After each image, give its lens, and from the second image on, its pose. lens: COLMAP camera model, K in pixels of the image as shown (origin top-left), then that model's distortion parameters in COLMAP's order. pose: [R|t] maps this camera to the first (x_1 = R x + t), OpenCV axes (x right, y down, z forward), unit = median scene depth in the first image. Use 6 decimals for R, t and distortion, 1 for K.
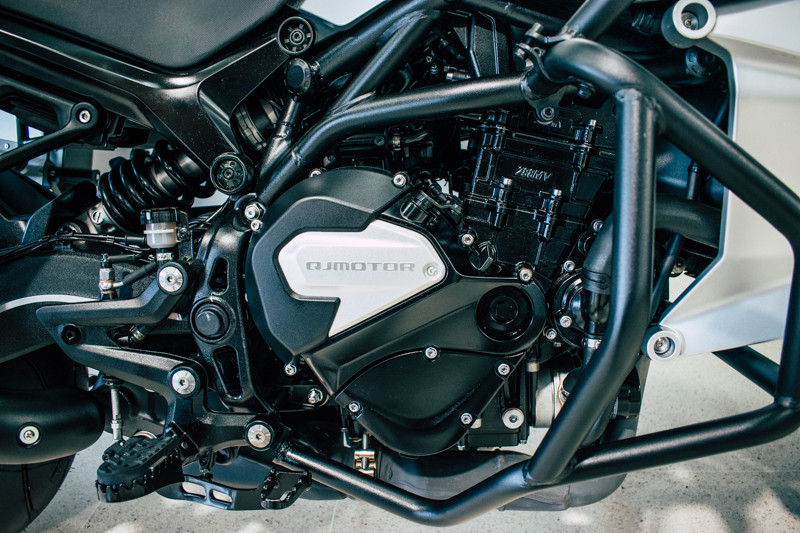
lens RADIAL K [[625.8, 0, 400.0], [0, 625.8, 266.5], [0, 0, 1]] dist [-0.108304, 0.001408]
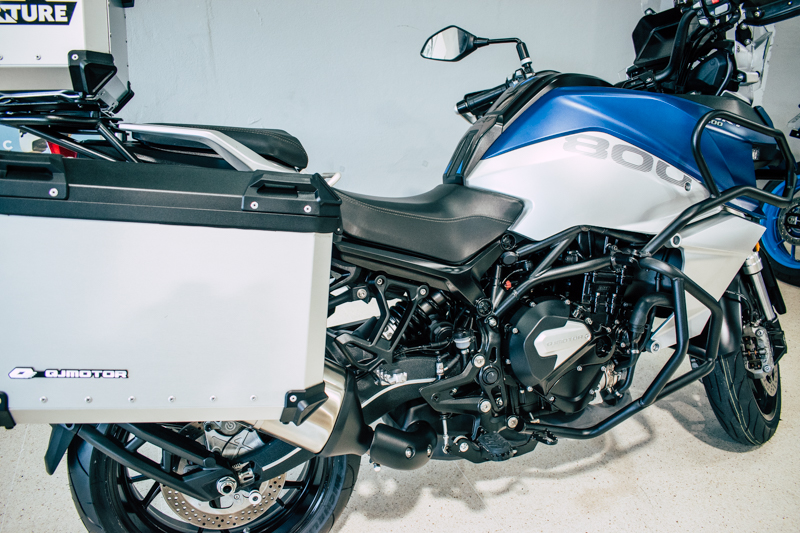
lens RADIAL K [[625.8, 0, 400.0], [0, 625.8, 266.5], [0, 0, 1]] dist [-0.108304, 0.001408]
pose [[0.911265, -0.145284, 0.385341, -1.436689], [0.142620, 0.989135, 0.035658, -0.432818], [-0.386335, 0.022463, 0.922085, -0.940540]]
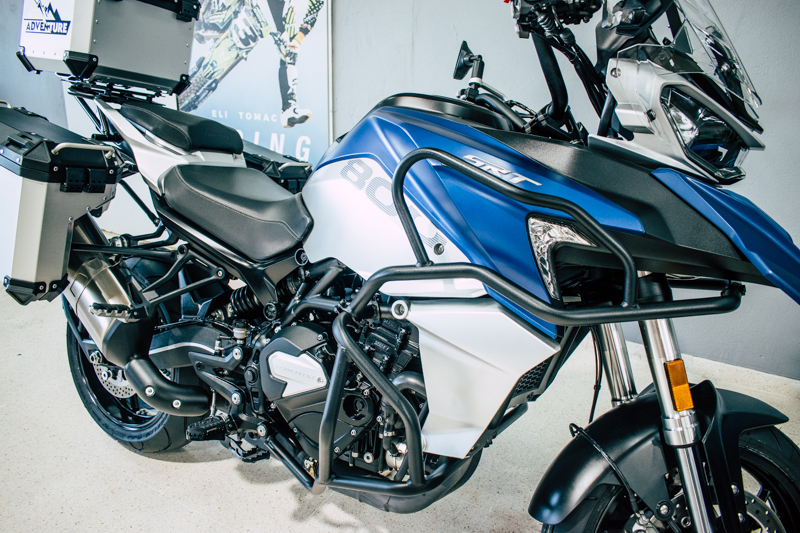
lens RADIAL K [[625.8, 0, 400.0], [0, 625.8, 266.5], [0, 0, 1]] dist [-0.108304, 0.001408]
pose [[0.901004, 0.173270, -0.397705, 1.047988], [-0.178995, 0.983581, 0.023006, -0.466866], [0.395161, 0.050459, 0.917225, -0.906478]]
